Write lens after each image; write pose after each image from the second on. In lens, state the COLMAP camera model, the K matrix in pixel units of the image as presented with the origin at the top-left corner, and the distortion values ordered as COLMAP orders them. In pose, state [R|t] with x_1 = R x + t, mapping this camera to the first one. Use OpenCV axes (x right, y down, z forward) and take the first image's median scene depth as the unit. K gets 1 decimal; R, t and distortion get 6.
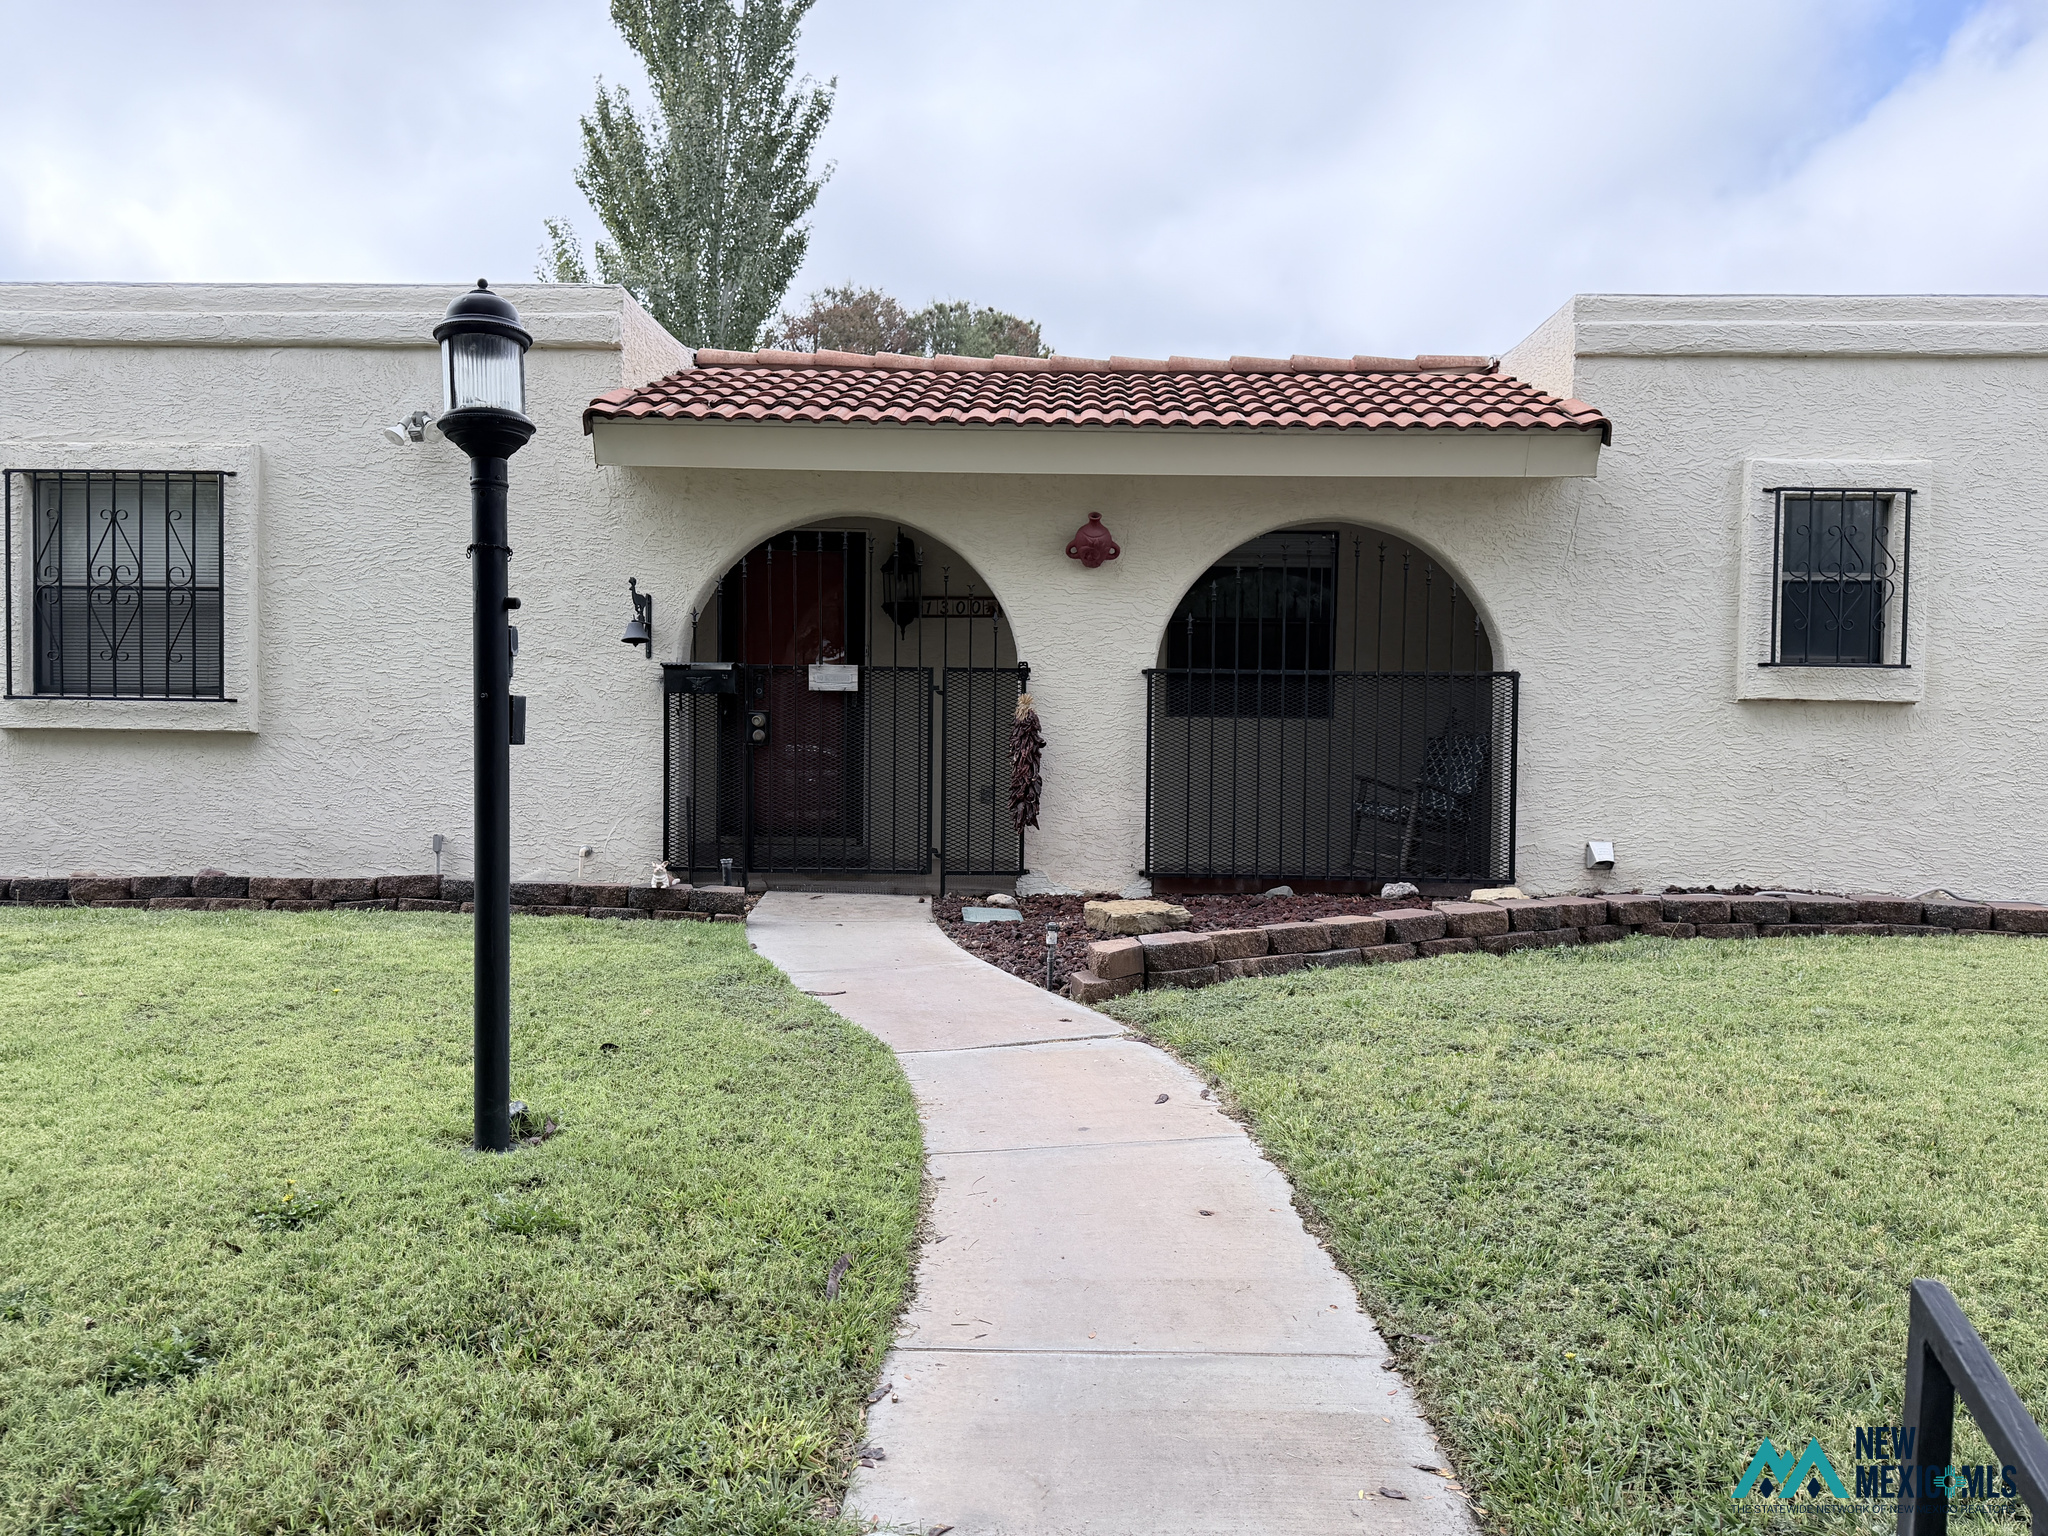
lens RADIAL K [[1496.7, 0, 1024.0], [0, 1496.7, 768.0], [0, 0, 1]] dist [0.006061, 0.001417]
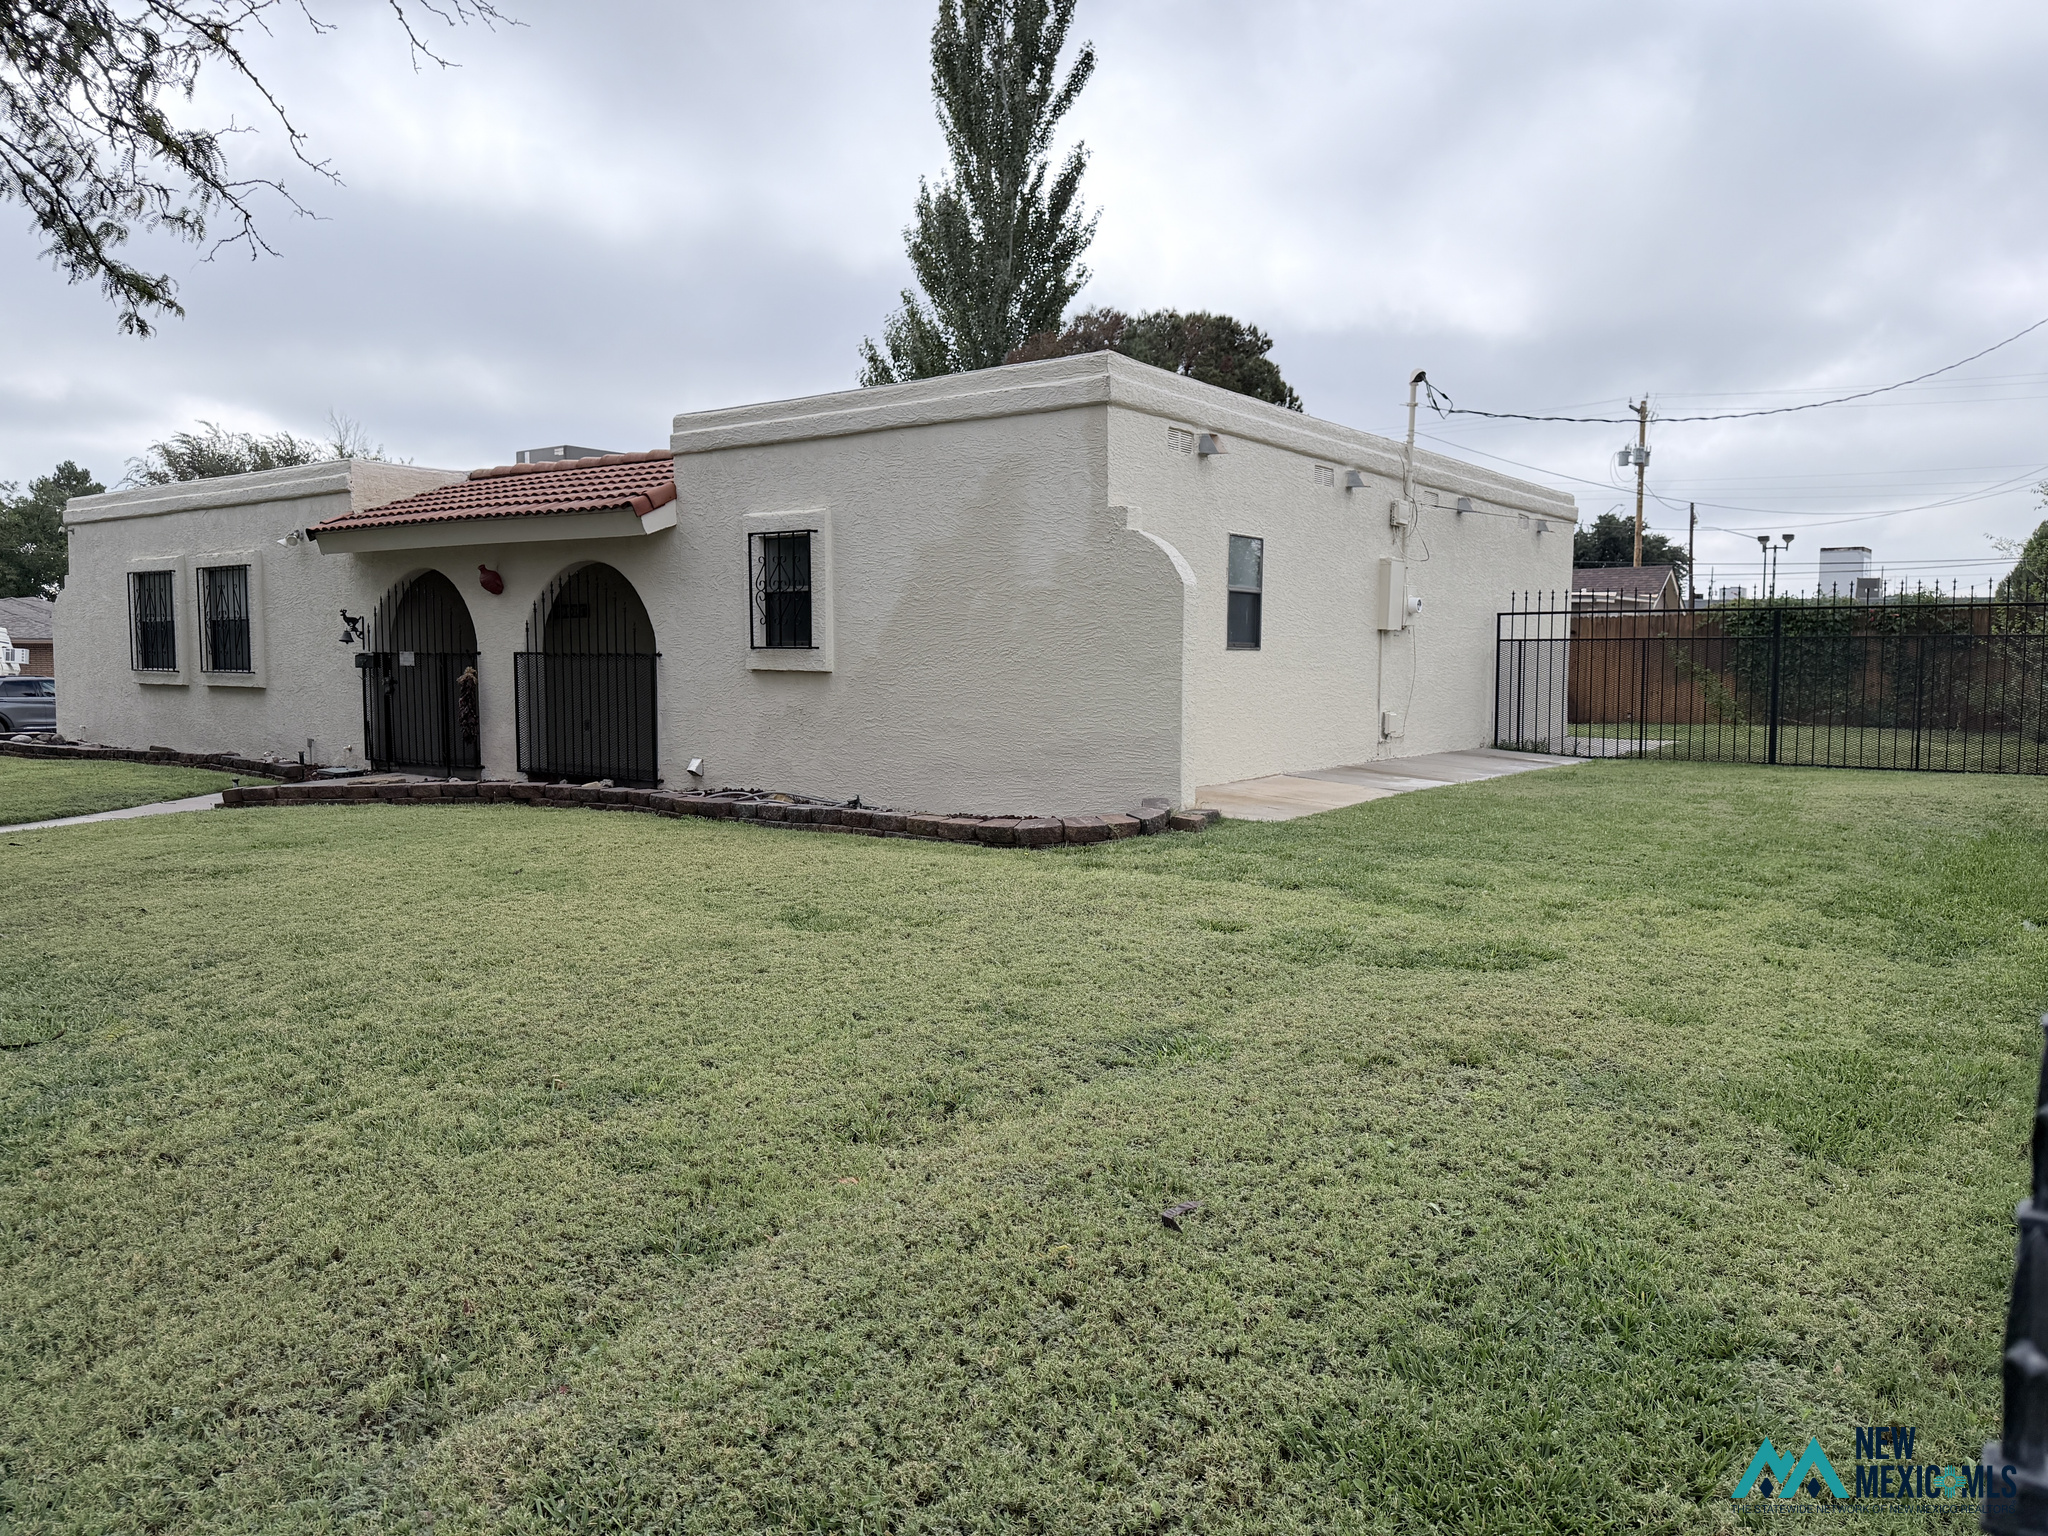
lens RADIAL K [[1430.5, 0, 1024.0], [0, 1430.5, 768.0], [0, 0, 1]] dist [0.085211, 0.000304]
pose [[0.823656, 0.033260, -0.566113, 1.551918], [-0.003946, 0.998590, 0.052929, -0.024105], [0.567076, -0.041361, 0.822626, -0.068702]]
